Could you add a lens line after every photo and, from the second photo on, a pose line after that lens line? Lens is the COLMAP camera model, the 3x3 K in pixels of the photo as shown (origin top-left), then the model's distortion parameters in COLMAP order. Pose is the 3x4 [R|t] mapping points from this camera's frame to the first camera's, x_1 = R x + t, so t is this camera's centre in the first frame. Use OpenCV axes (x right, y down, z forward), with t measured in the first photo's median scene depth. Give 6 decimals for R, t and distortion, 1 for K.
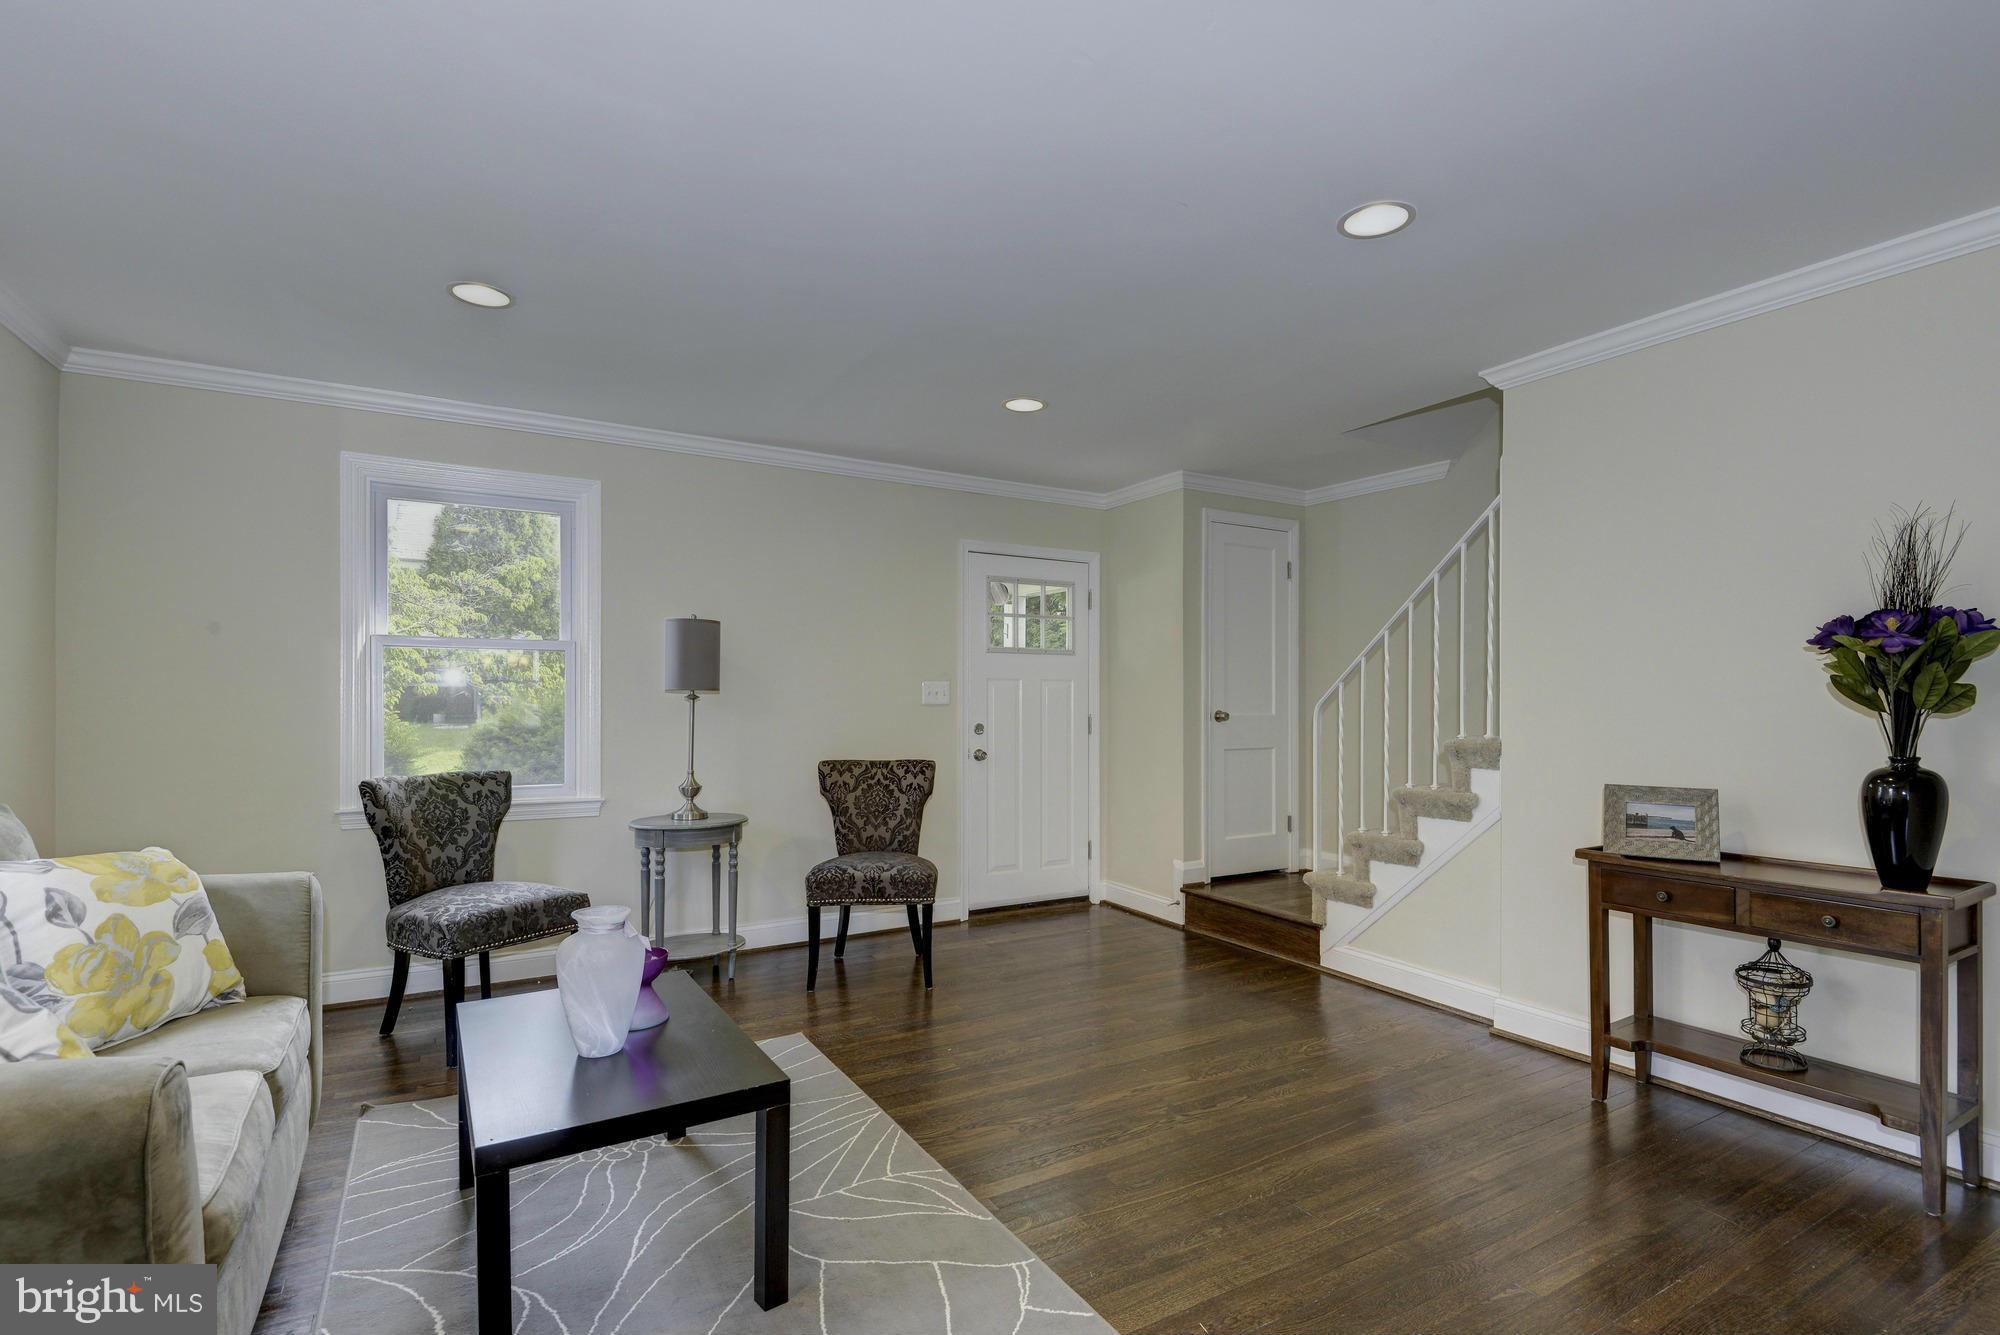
lens RADIAL K [[929.2, 0, 1002.2], [0, 929.2, 702.2], [0, 0, 1]] dist [0.006513, -0.000538]
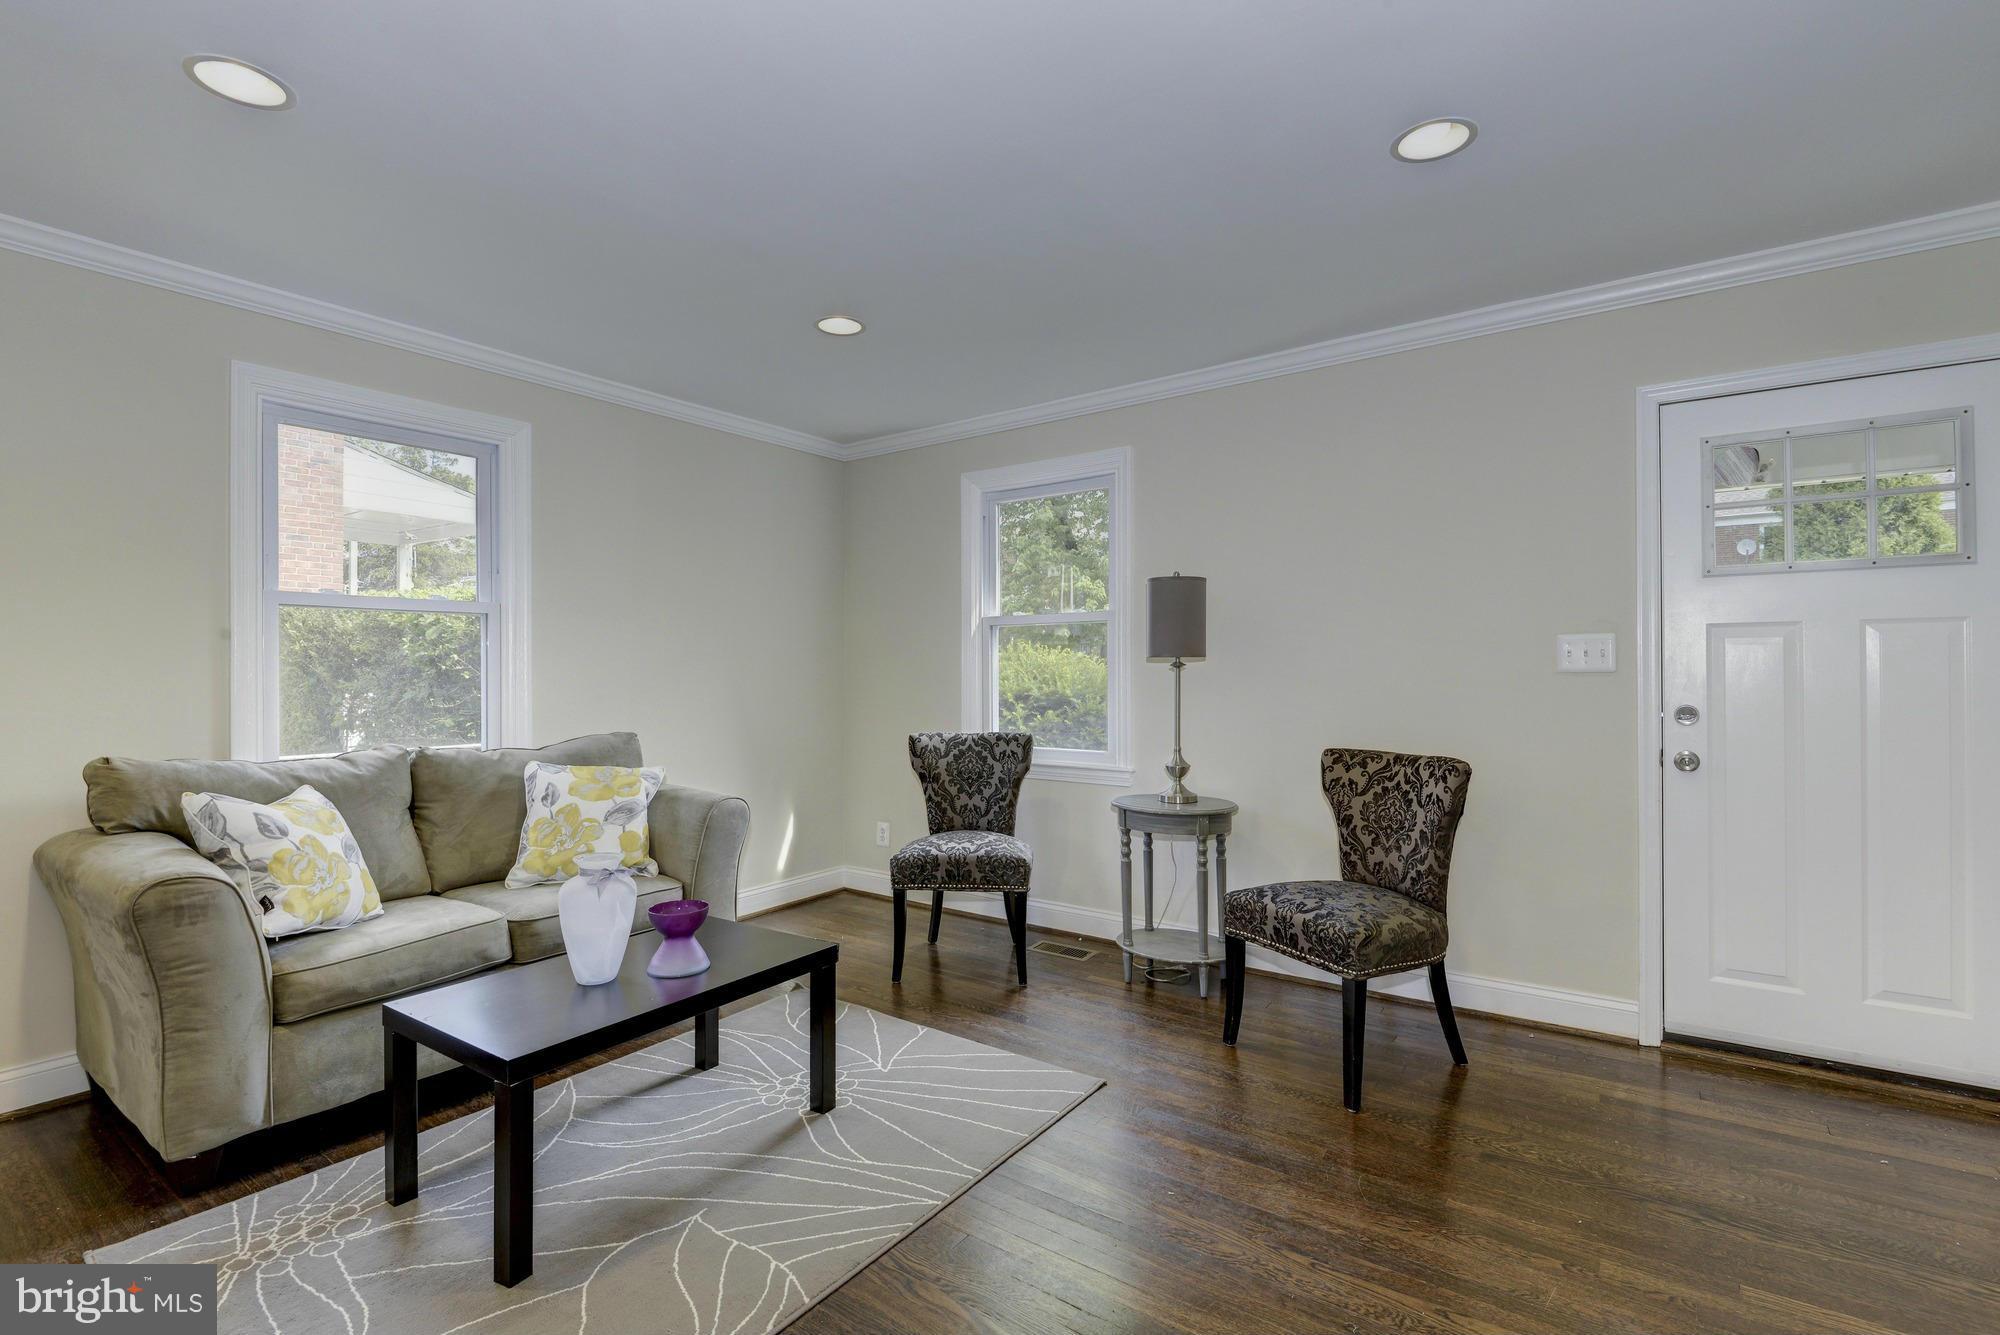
lens RADIAL K [[890.2, 0, 998.4], [0, 890.2, 656.2], [0, 0, 1]] dist [-0.011556, -0.001123]
pose [[0.401908, -0.021724, -0.915422, 0.376837], [0.001409, 0.999732, -0.023106, 0.005854], [0.915679, 0.007997, 0.401831, 0.503970]]
